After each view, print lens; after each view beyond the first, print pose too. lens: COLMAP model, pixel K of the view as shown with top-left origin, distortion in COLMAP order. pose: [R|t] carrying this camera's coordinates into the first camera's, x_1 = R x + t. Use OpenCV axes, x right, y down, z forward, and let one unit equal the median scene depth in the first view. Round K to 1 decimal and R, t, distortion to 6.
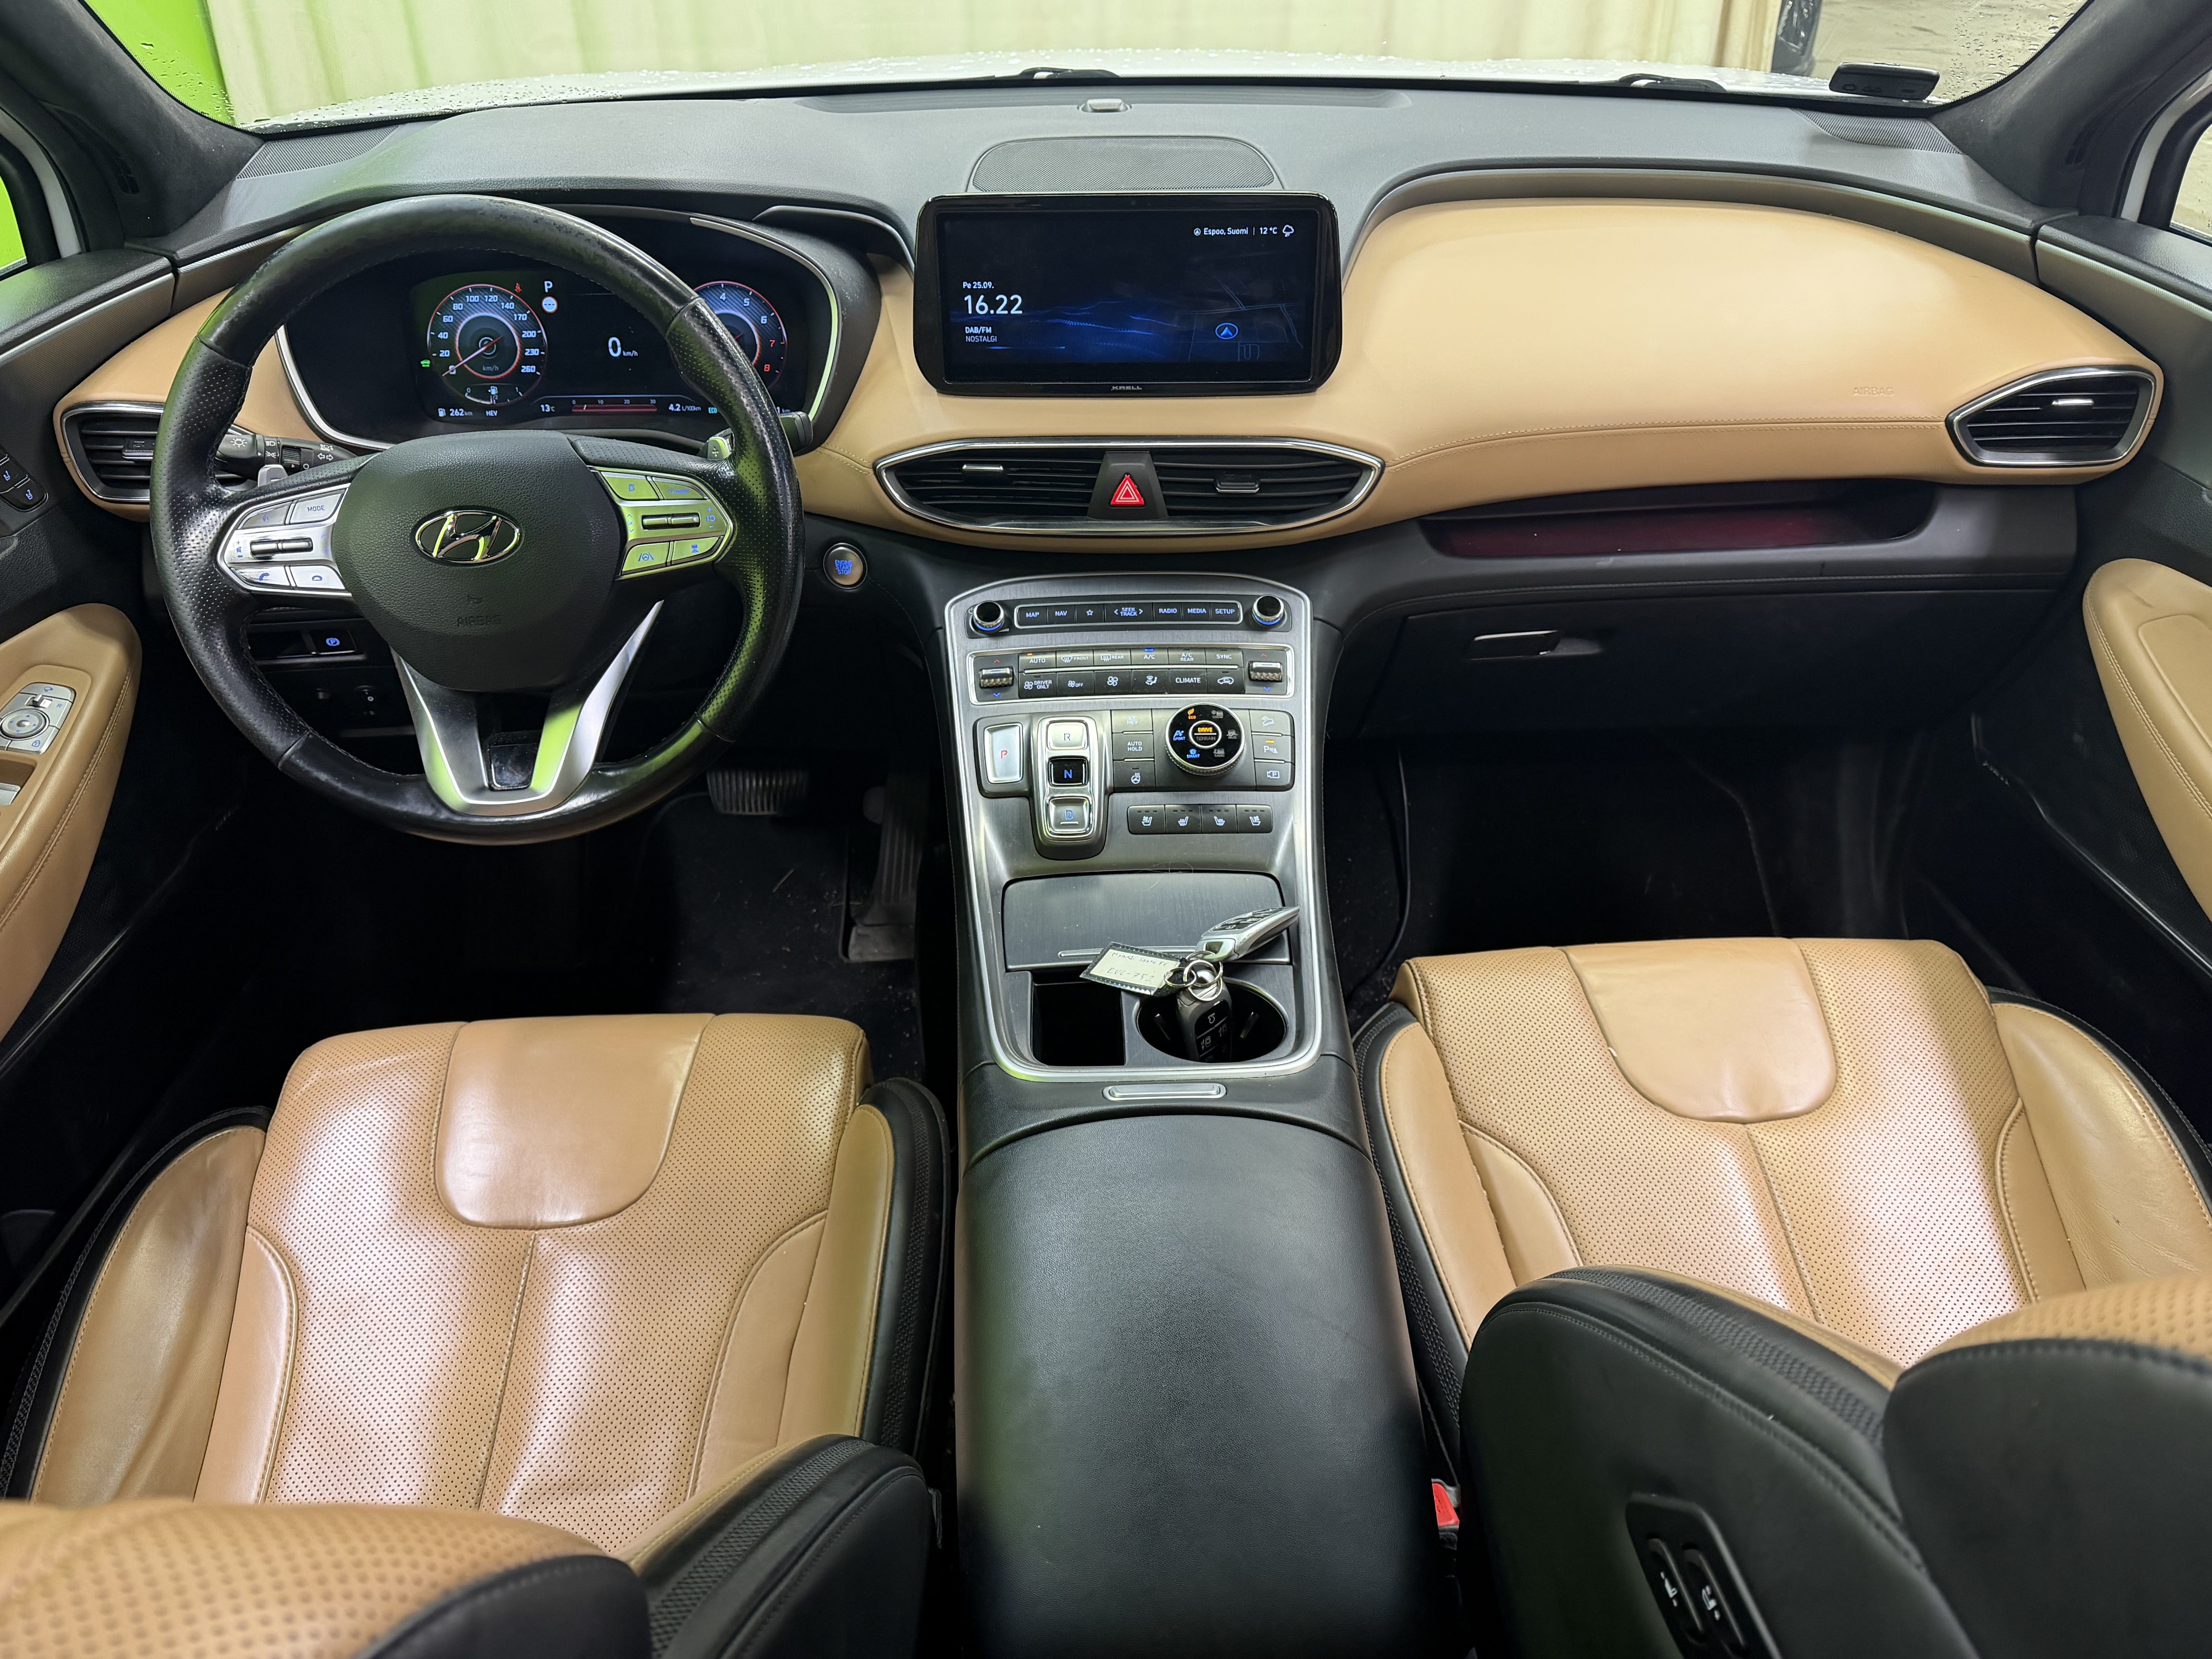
lens RADIAL K [[1646.2, 0, 1127.2], [0, 1646.2, 832.7], [0, 0, 1]] dist [0.011488, -0.012964]
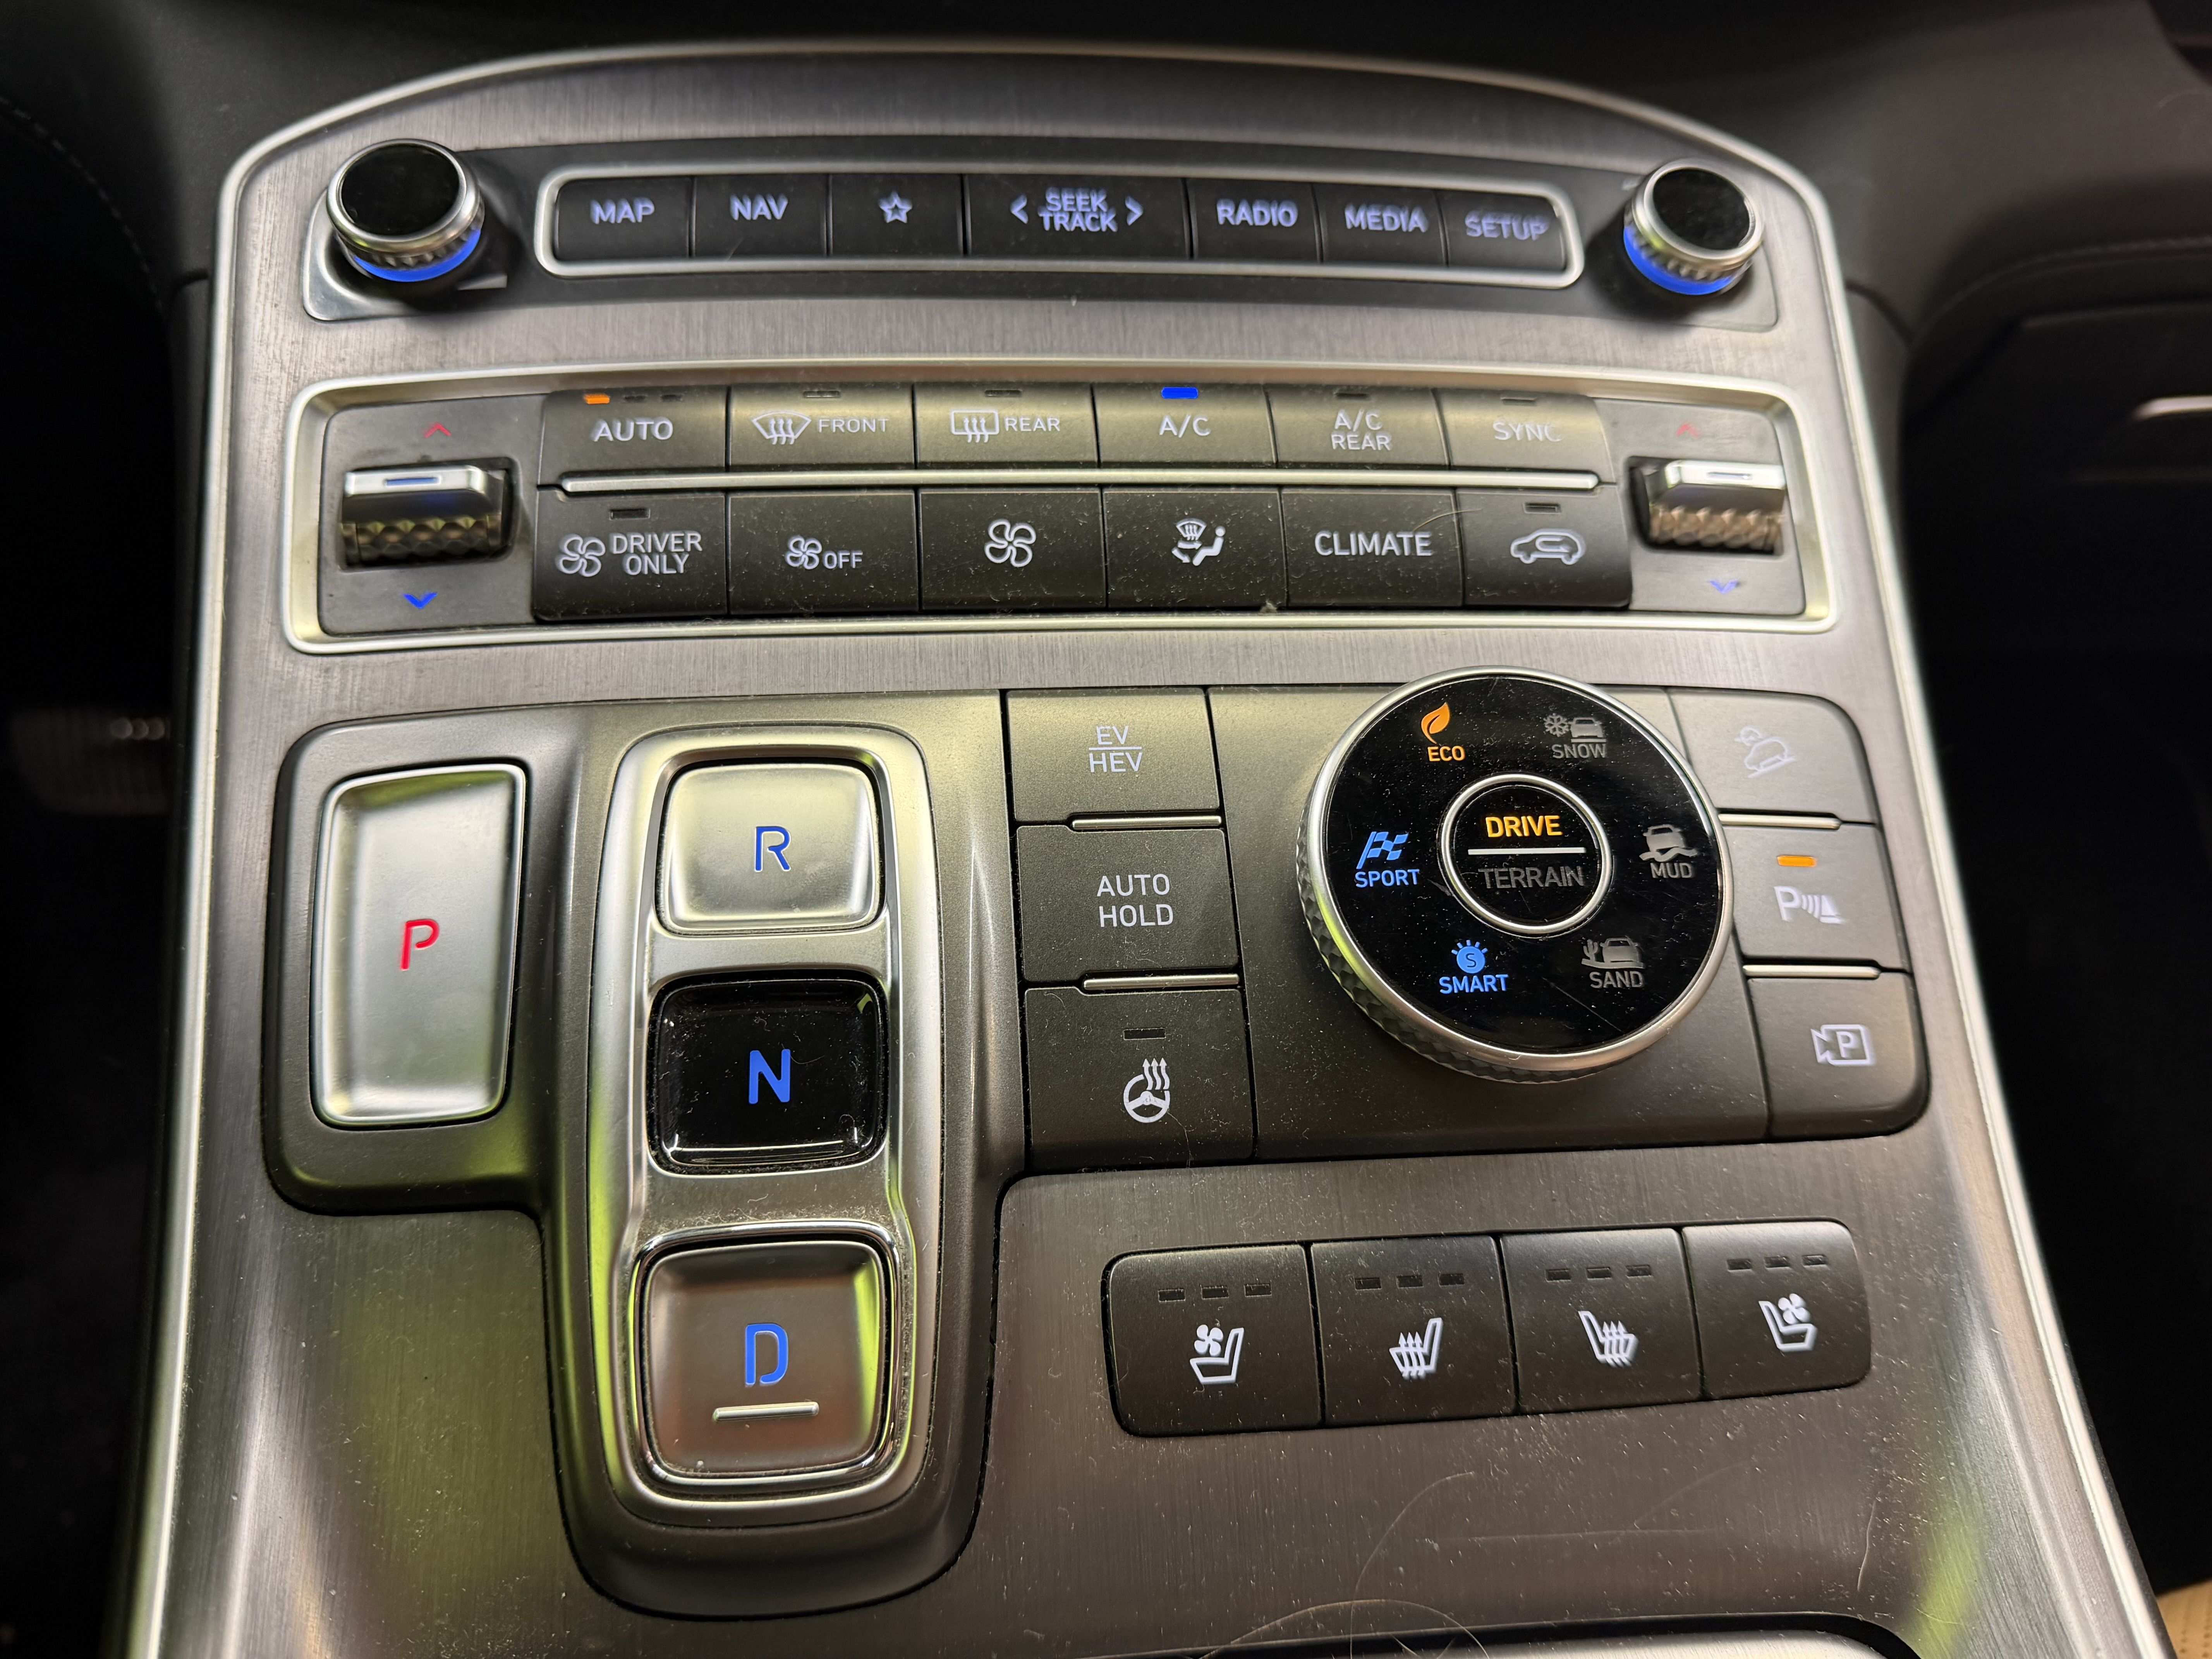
lens RADIAL K [[1646.2, 0, 1115.3], [0, 1646.2, 824.3], [0, 0, 1]] dist [0.011488, -0.012964]
pose [[0.995334, 0.000025, 0.096492, -0.015499], [-0.010070, 0.994567, 0.103609, -0.079269], [-0.095965, -0.104097, 0.989926, 0.801068]]
